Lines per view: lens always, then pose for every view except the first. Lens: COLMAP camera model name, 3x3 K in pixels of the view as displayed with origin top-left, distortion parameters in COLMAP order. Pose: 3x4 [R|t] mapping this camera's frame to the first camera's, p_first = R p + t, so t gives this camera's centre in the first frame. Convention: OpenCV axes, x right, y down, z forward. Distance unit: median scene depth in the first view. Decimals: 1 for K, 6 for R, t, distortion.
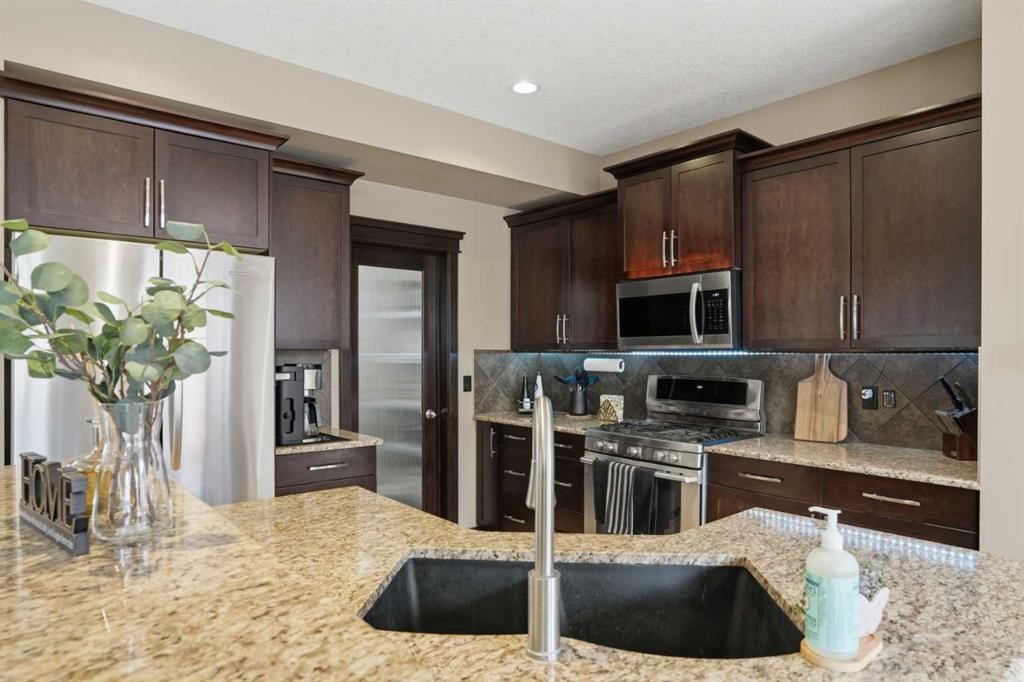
lens RADIAL K [[487.8, 0, 512.0], [0, 487.8, 341.0], [0, 0, 1]] dist [-0.000331, 0.000008]
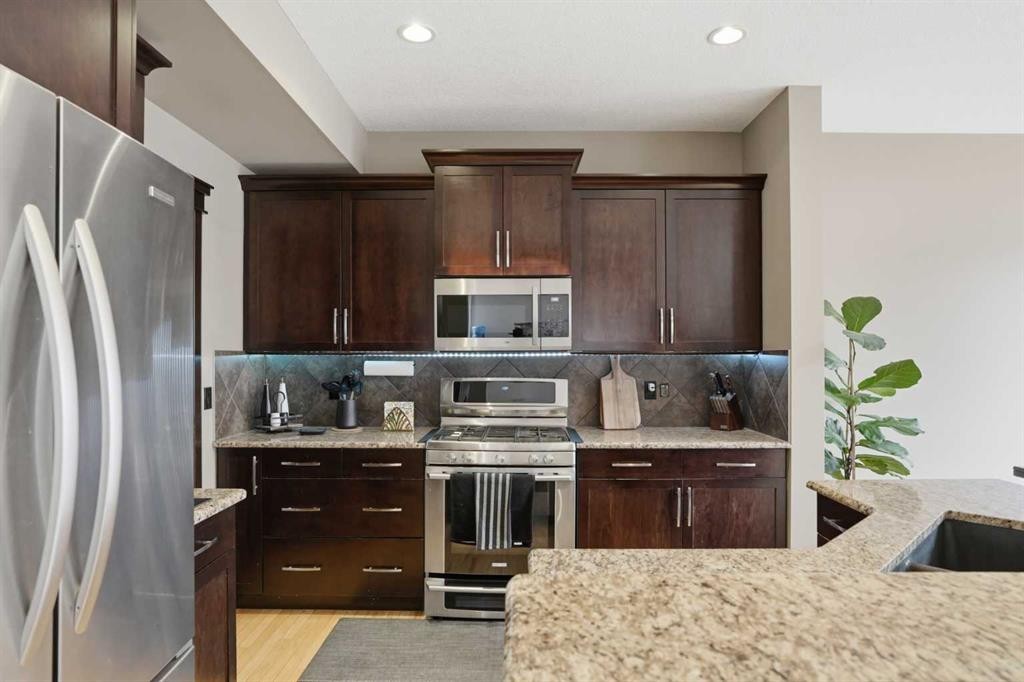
lens RADIAL K [[514.4, 0, 512.0], [0, 514.4, 341.0], [0, 0, 1]] dist [-0.022429, -0.000137]
pose [[0.754942, 0.017509, 0.655558, -0.368342], [-0.014977, 0.999843, -0.009457, 0.007102], [-0.655620, -0.002679, 0.755086, 0.216930]]
